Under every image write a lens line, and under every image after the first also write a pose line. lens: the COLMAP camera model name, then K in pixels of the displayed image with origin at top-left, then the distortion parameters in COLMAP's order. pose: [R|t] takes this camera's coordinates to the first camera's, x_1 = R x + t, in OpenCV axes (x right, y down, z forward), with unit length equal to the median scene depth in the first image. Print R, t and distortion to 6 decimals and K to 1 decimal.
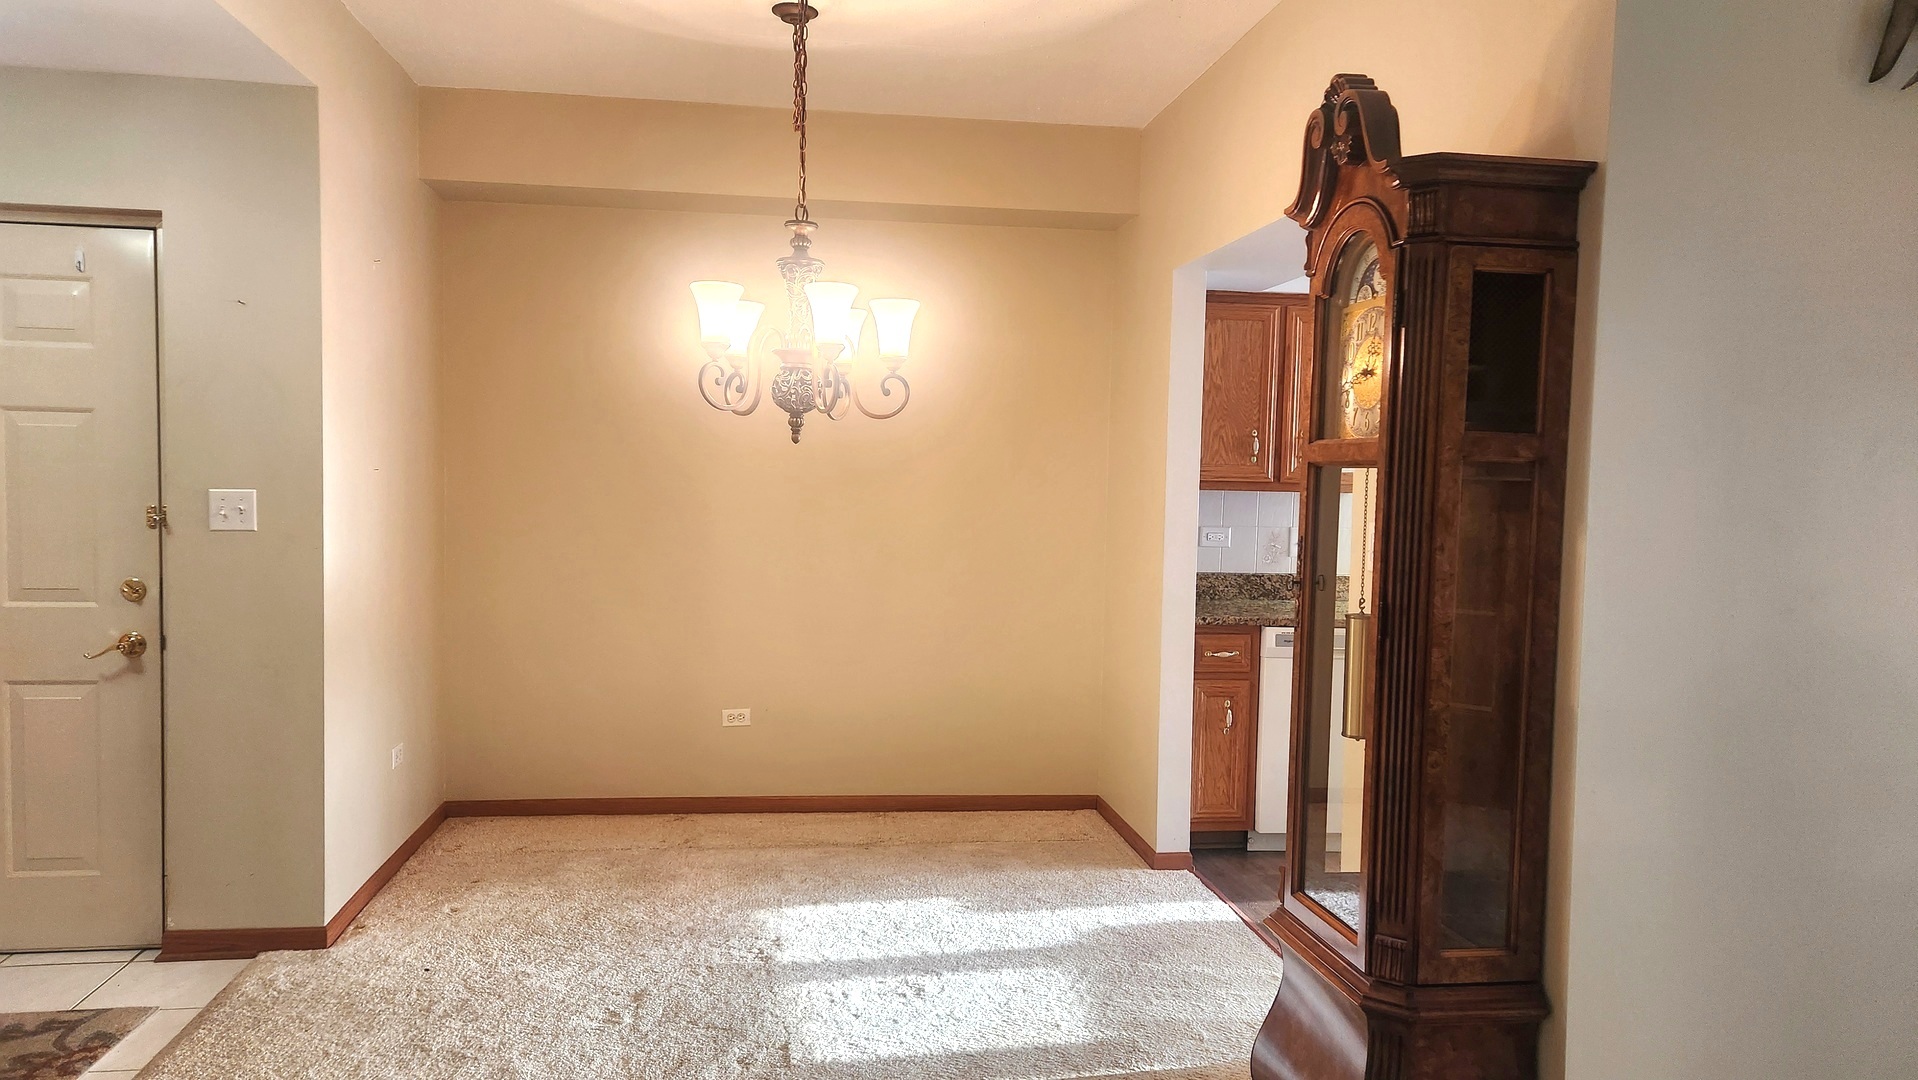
lens RADIAL K [[1248.0, 0, 956.4], [0, 1248.0, 548.2], [0, 0, 1]] dist [0.071868, -0.068000]
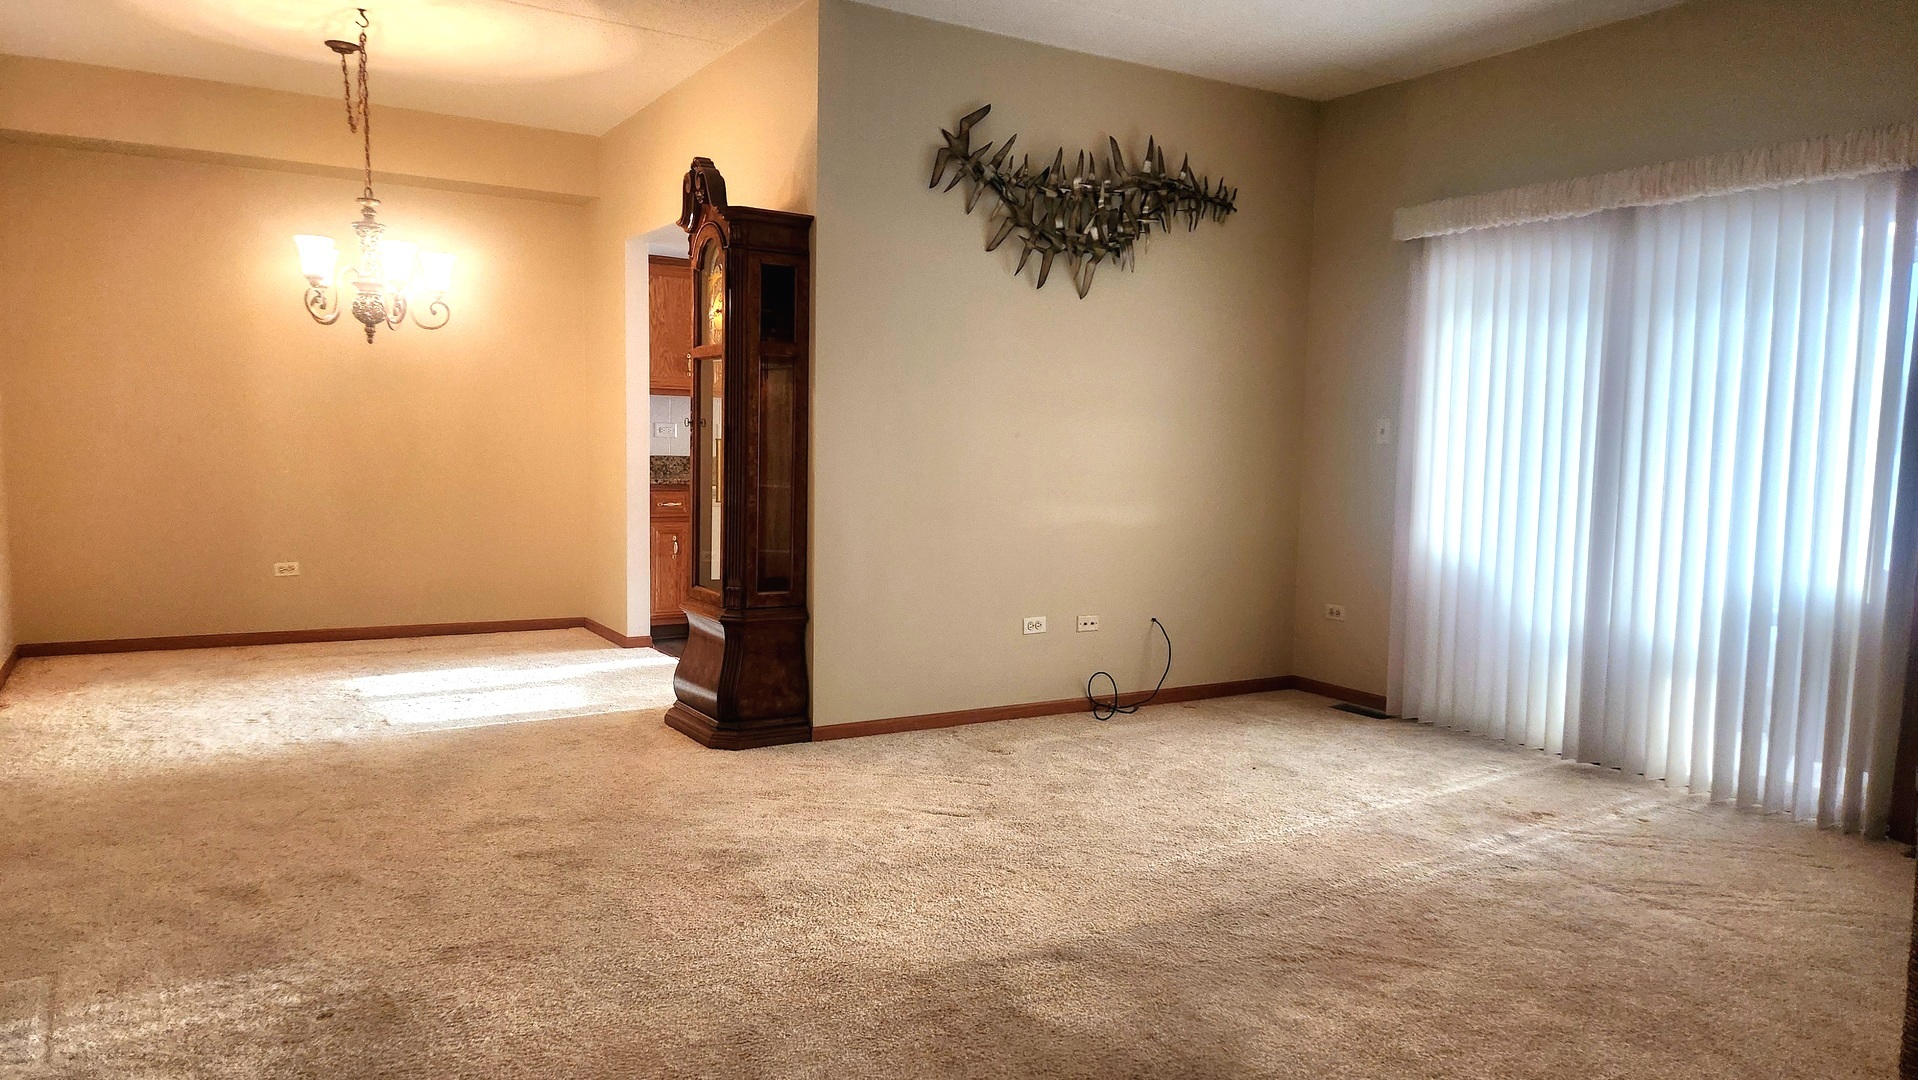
lens RADIAL K [[1248.0, 0, 956.4], [0, 1248.0, 548.2], [0, 0, 1]] dist [0.071868, -0.068000]
pose [[0.918893, -0.036916, 0.392776, -0.087472], [0.021466, 0.998816, 0.043659, 0.115984], [-0.393922, -0.031687, 0.918597, -0.727229]]
